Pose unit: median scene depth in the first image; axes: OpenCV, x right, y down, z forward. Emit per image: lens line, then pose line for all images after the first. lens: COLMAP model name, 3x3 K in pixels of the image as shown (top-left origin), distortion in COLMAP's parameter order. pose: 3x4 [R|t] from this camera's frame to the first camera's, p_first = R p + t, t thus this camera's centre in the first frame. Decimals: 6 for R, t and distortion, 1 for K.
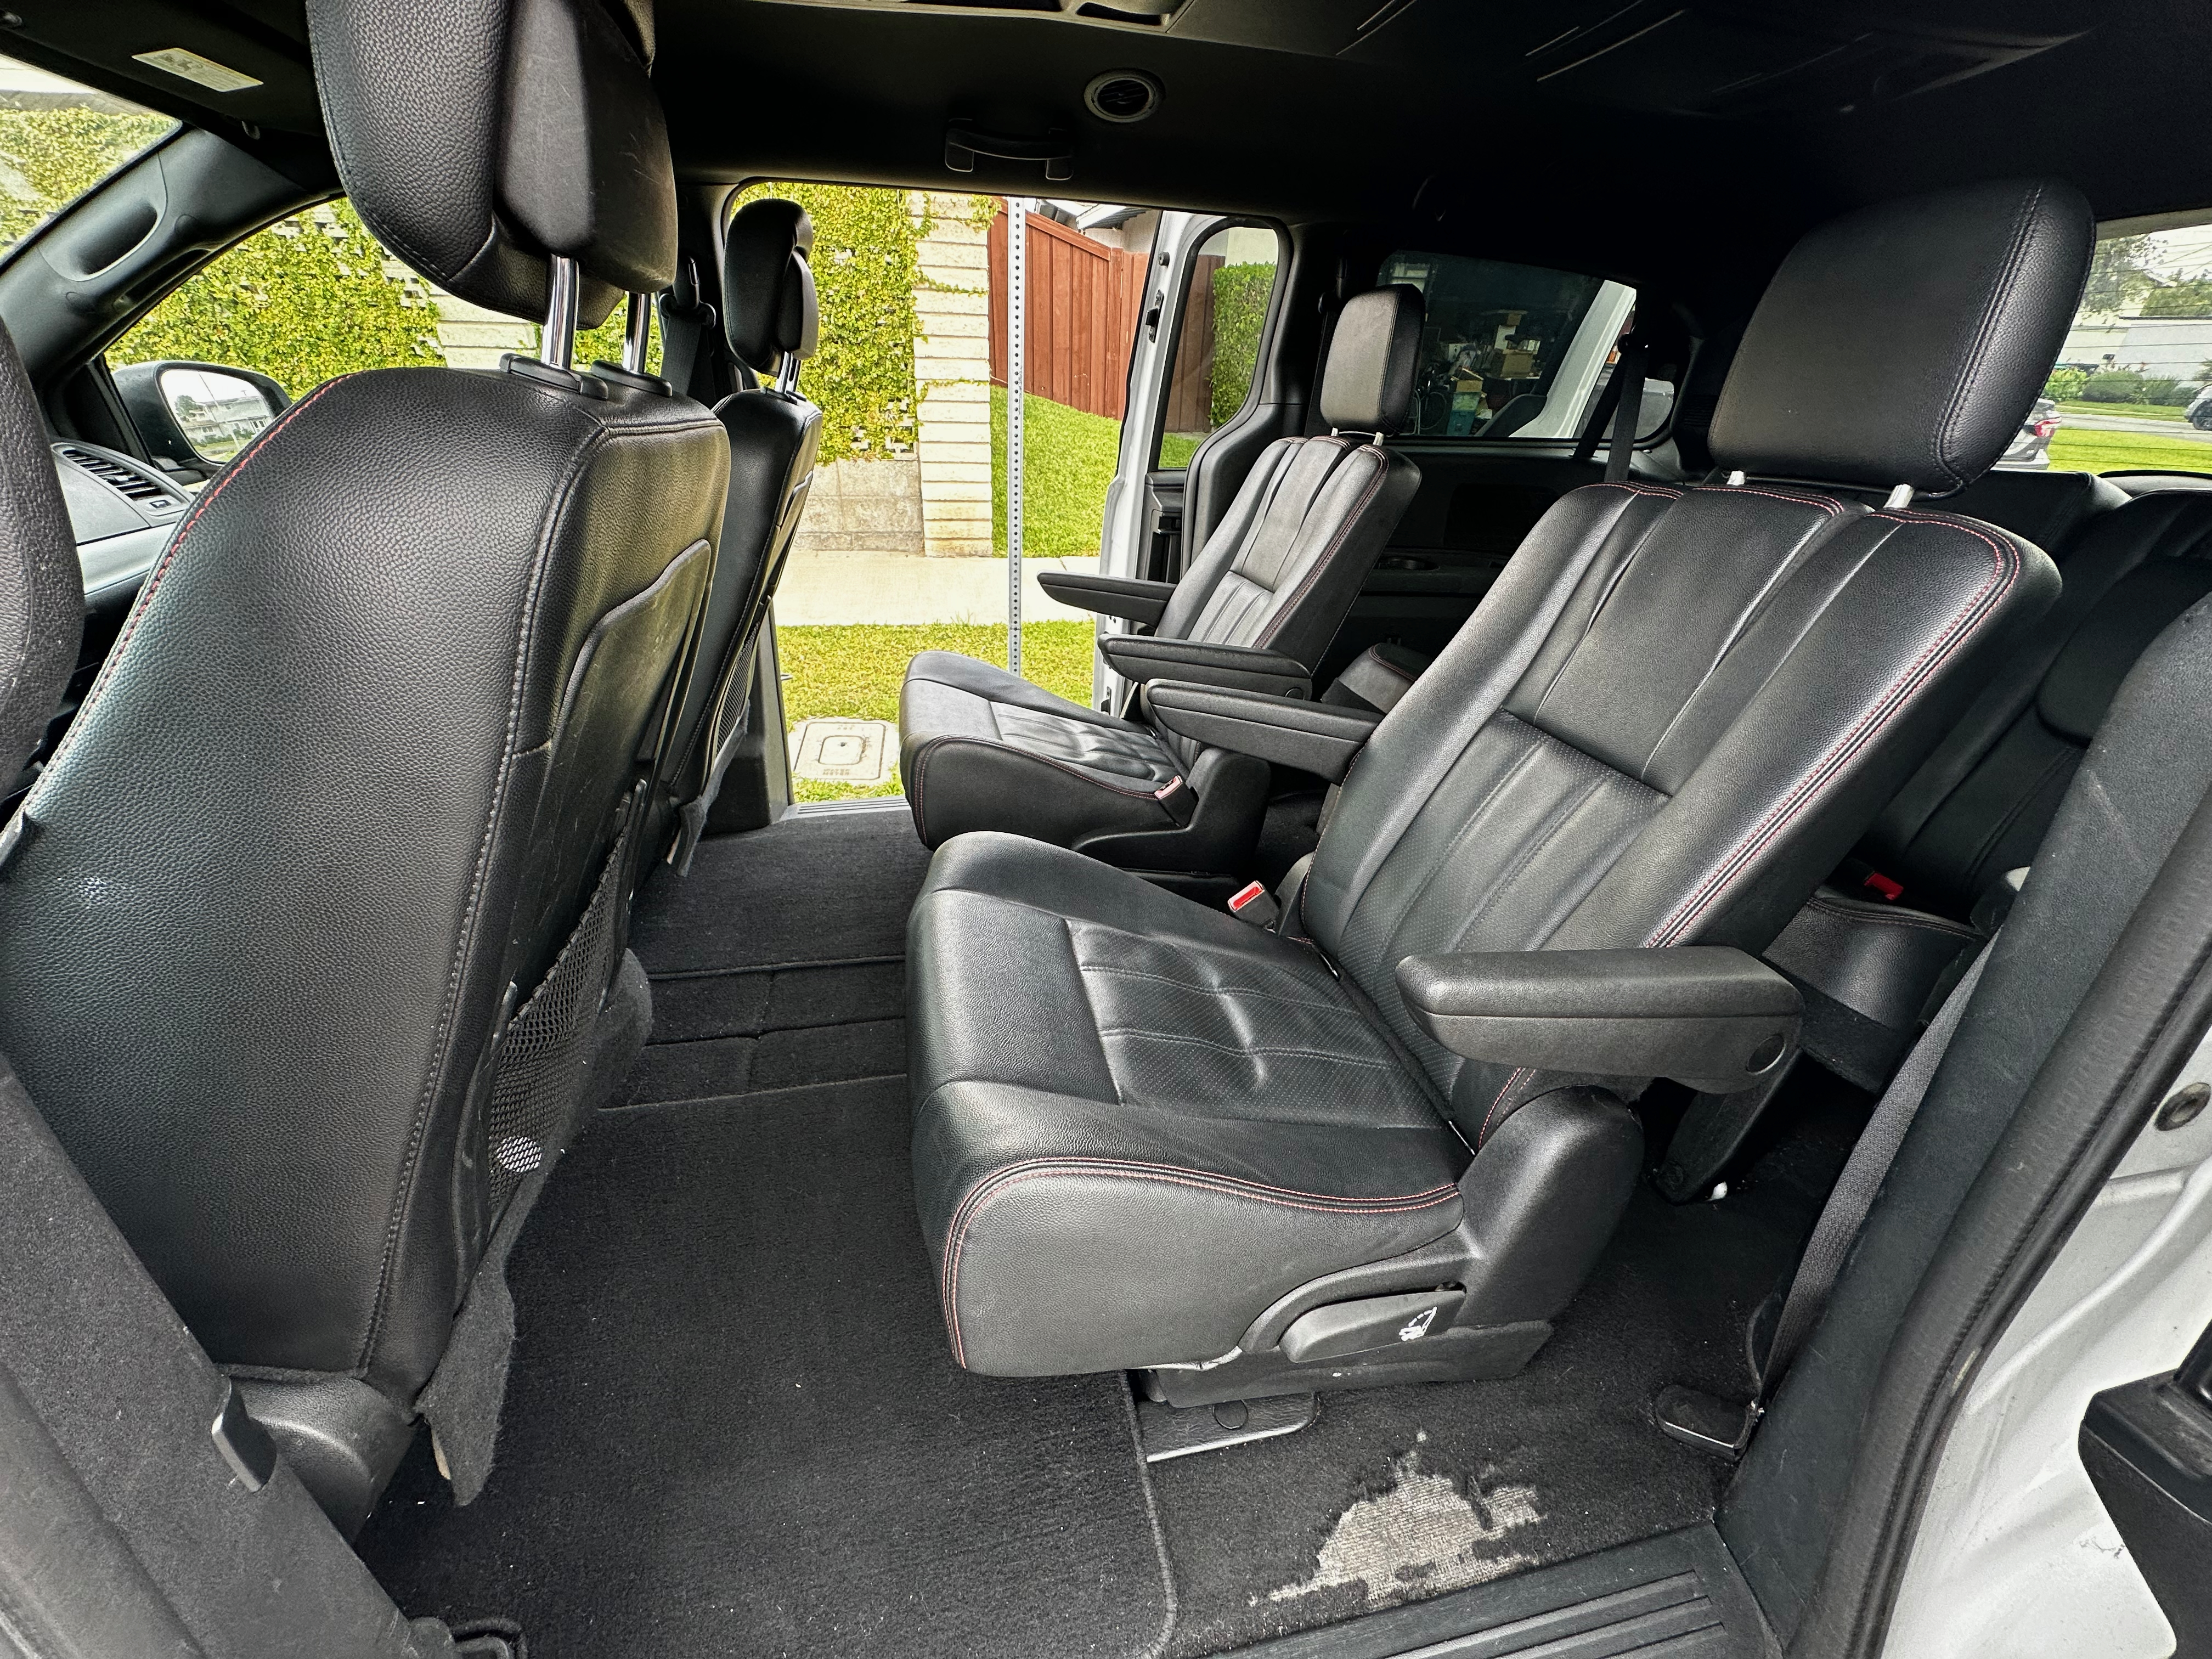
lens RADIAL K [[889.7, 0, 1108.0], [0, 889.7, 823.9], [0, 0, 1]] dist [-0.000021, 0.000011]
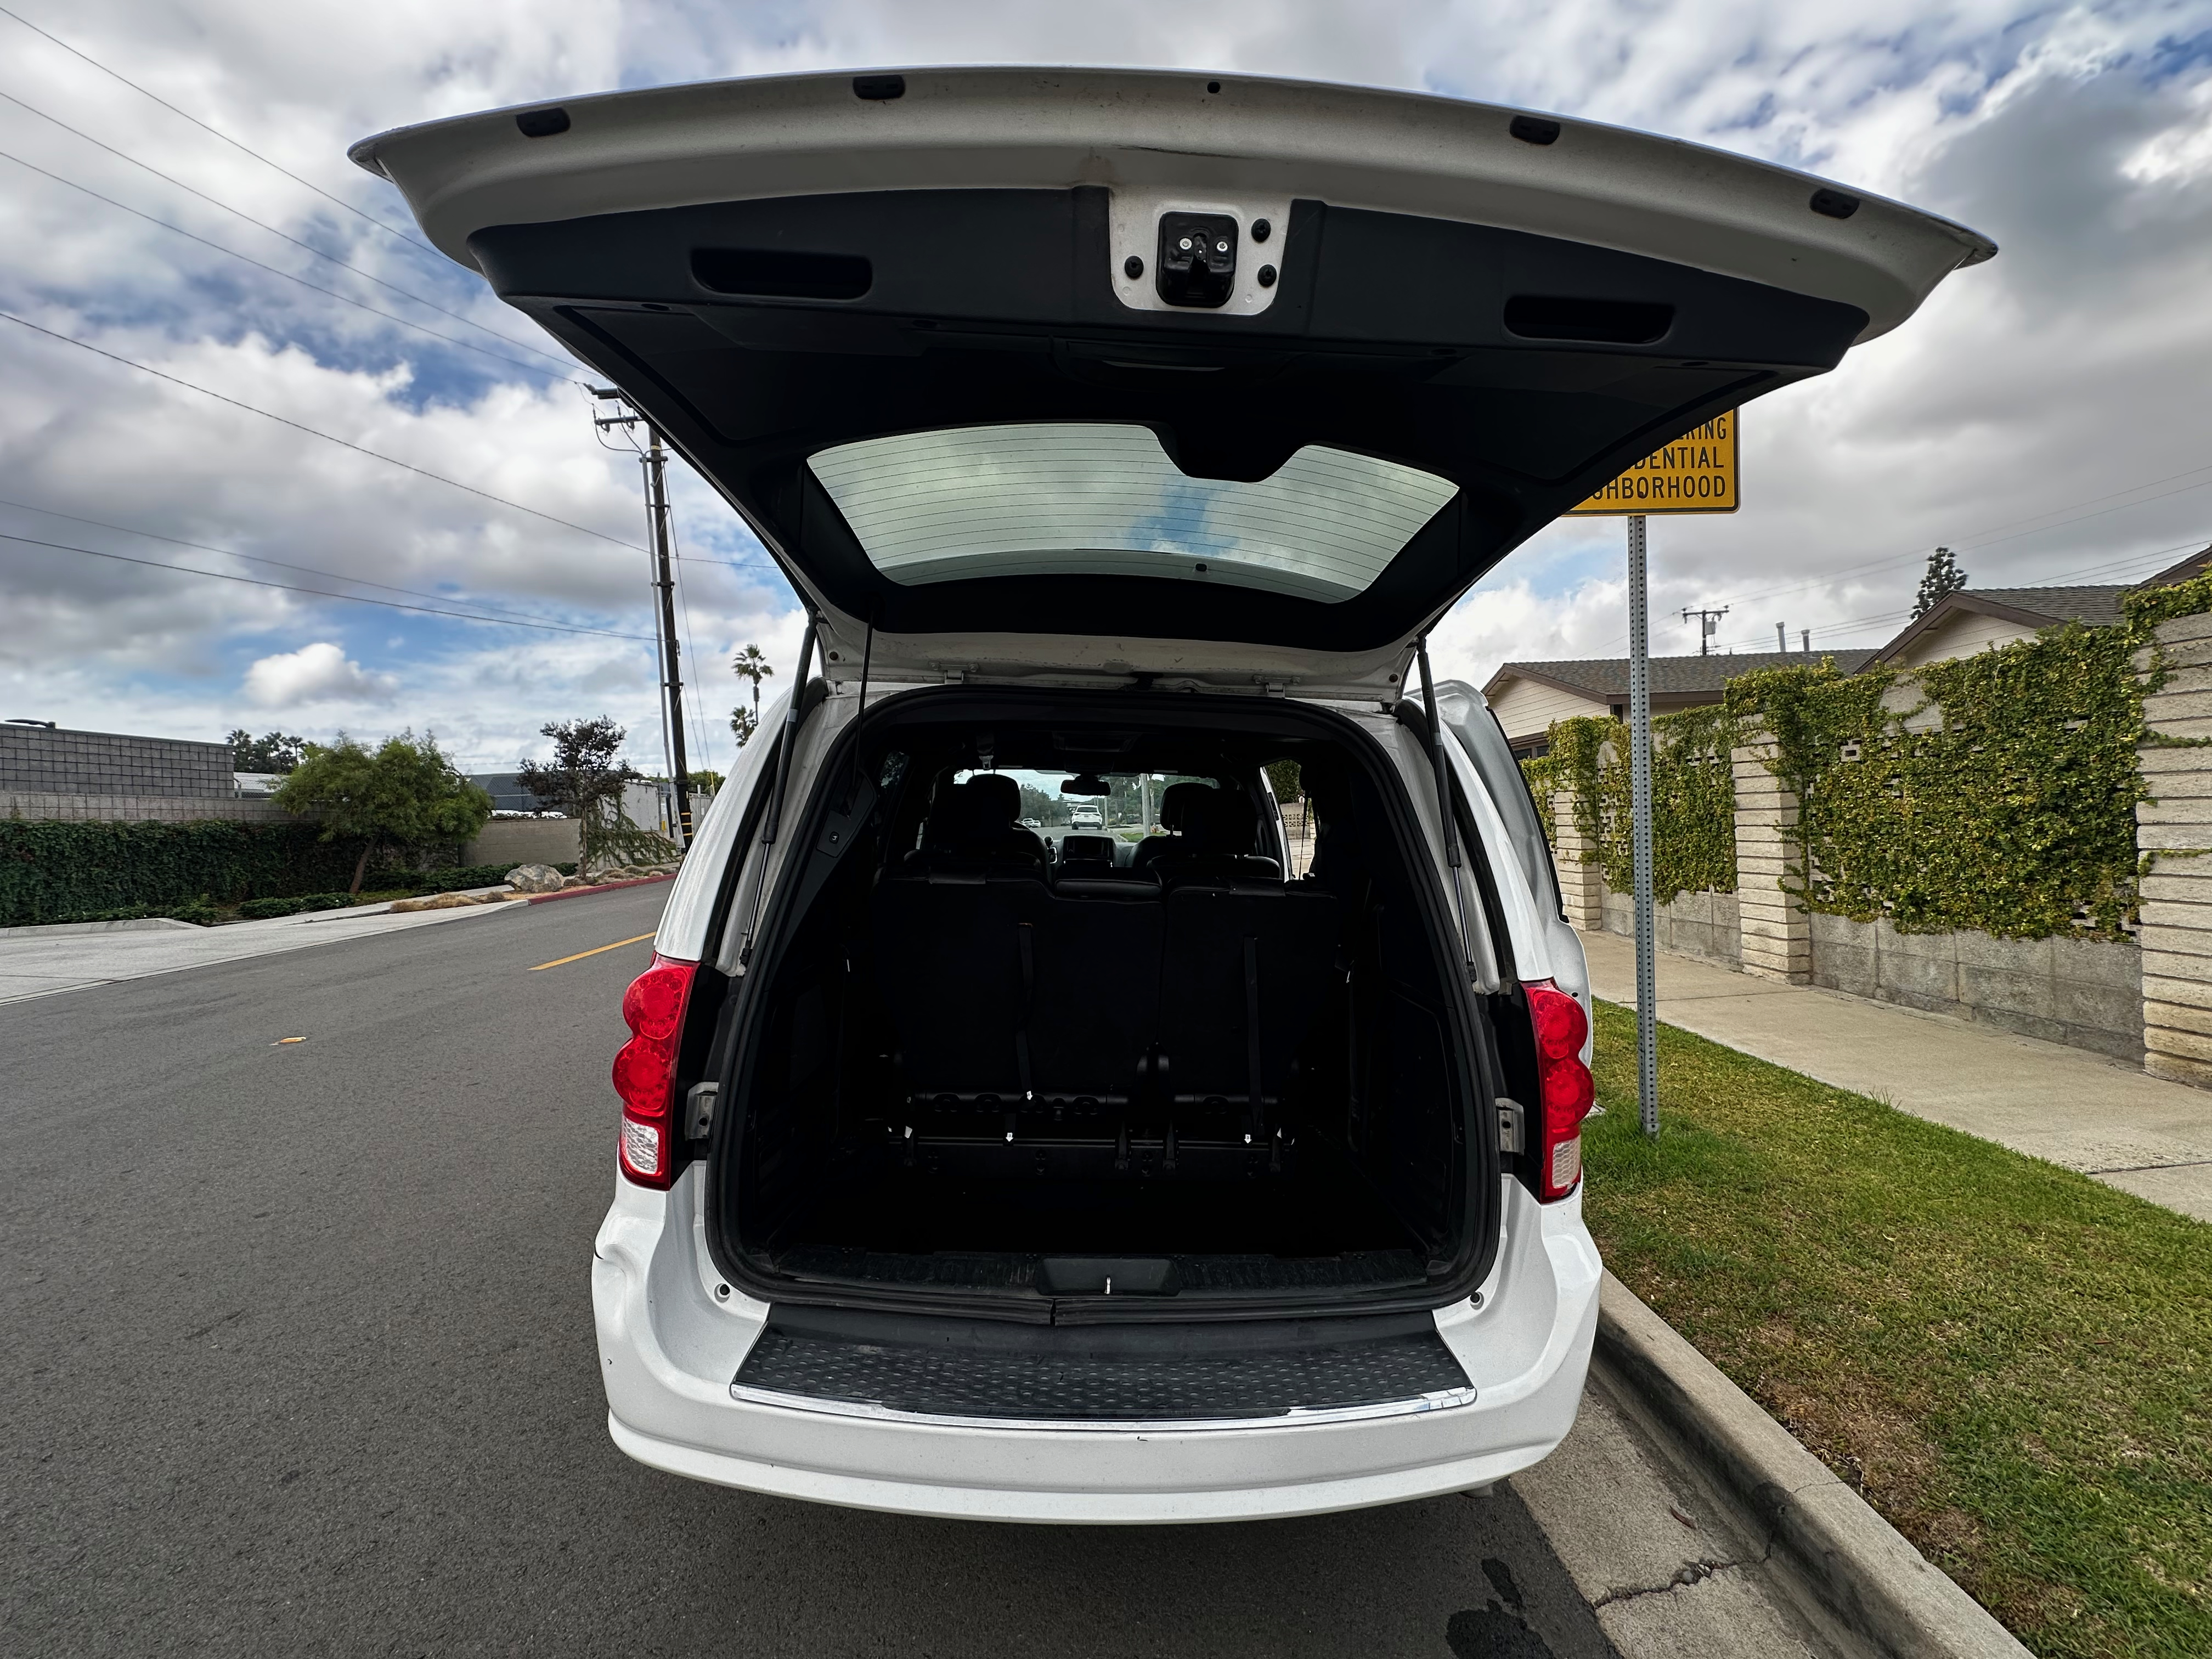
lens RADIAL K [[889.7, 0, 1097.7], [0, 889.7, 826.3], [0, 0, 1]] dist [-0.000021, 0.000011]
pose [[-0.167443, -0.024100, -0.985587, 0.682656], [-0.465987, 0.882916, 0.057578, -0.135351], [0.868803, 0.468912, -0.159068, 0.317237]]
